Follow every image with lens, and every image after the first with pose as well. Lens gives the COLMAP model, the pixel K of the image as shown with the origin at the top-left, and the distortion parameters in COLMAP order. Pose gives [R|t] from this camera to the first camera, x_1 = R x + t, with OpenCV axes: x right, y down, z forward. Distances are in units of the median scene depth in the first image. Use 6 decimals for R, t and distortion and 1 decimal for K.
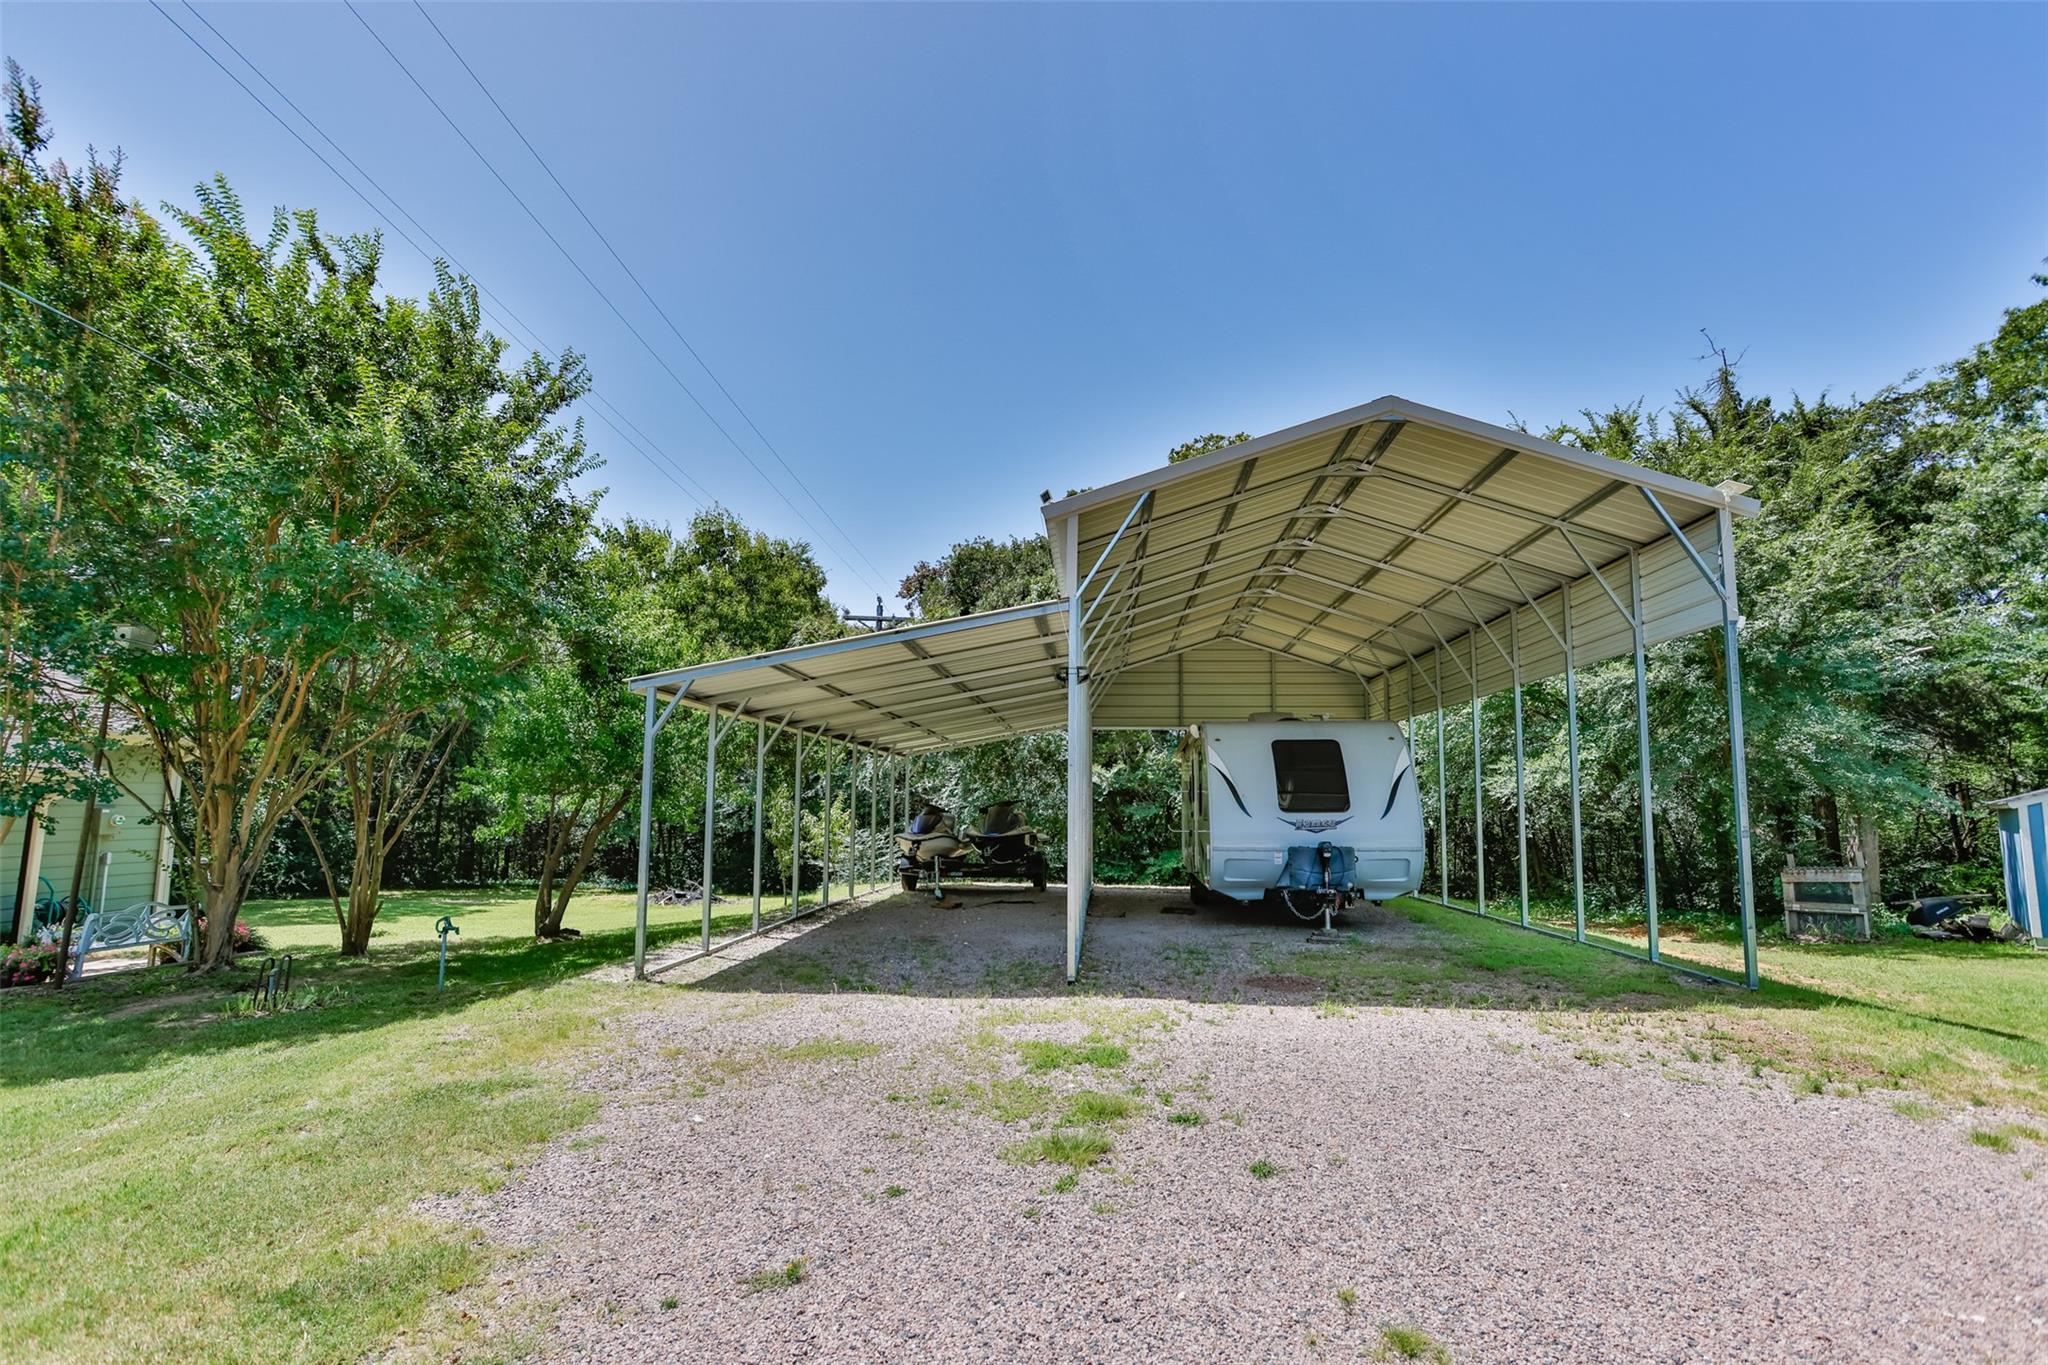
lens RADIAL K [[1087.1, 0, 1022.0], [0, 1087.1, 710.0], [0, 0, 1]] dist [-0.020946, 0.040745]
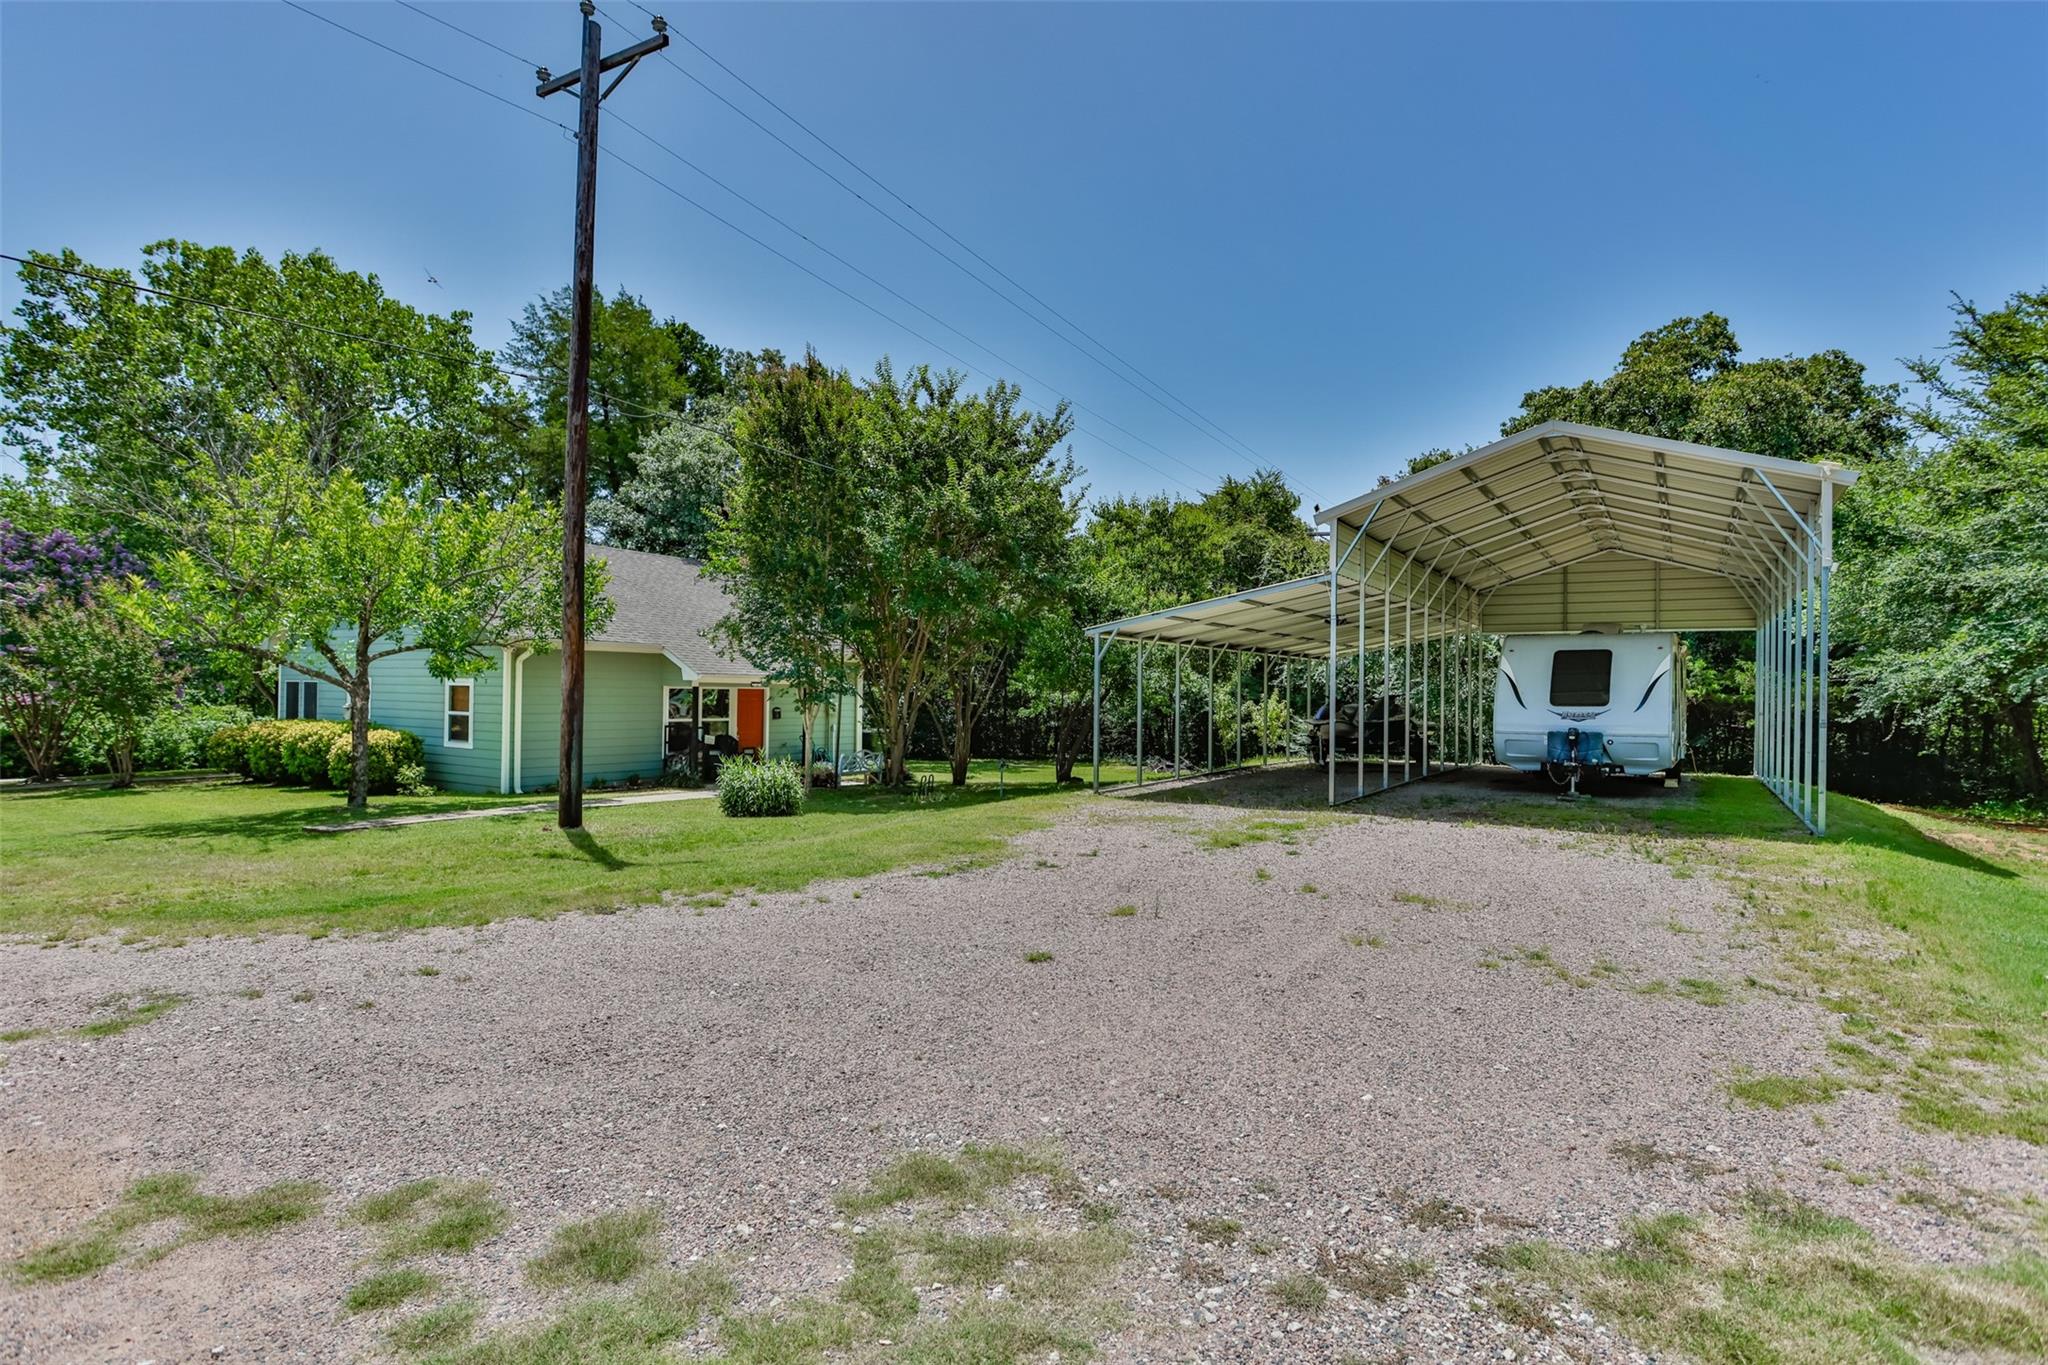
lens RADIAL K [[1087.1, 0, 1022.0], [0, 1087.1, 710.0], [0, 0, 1]] dist [-0.020946, 0.040745]
pose [[0.883414, 0.007234, -0.468537, 0.275170], [0.040383, 0.994986, 0.091504, -0.045840], [0.466849, -0.099757, 0.878692, -0.447673]]
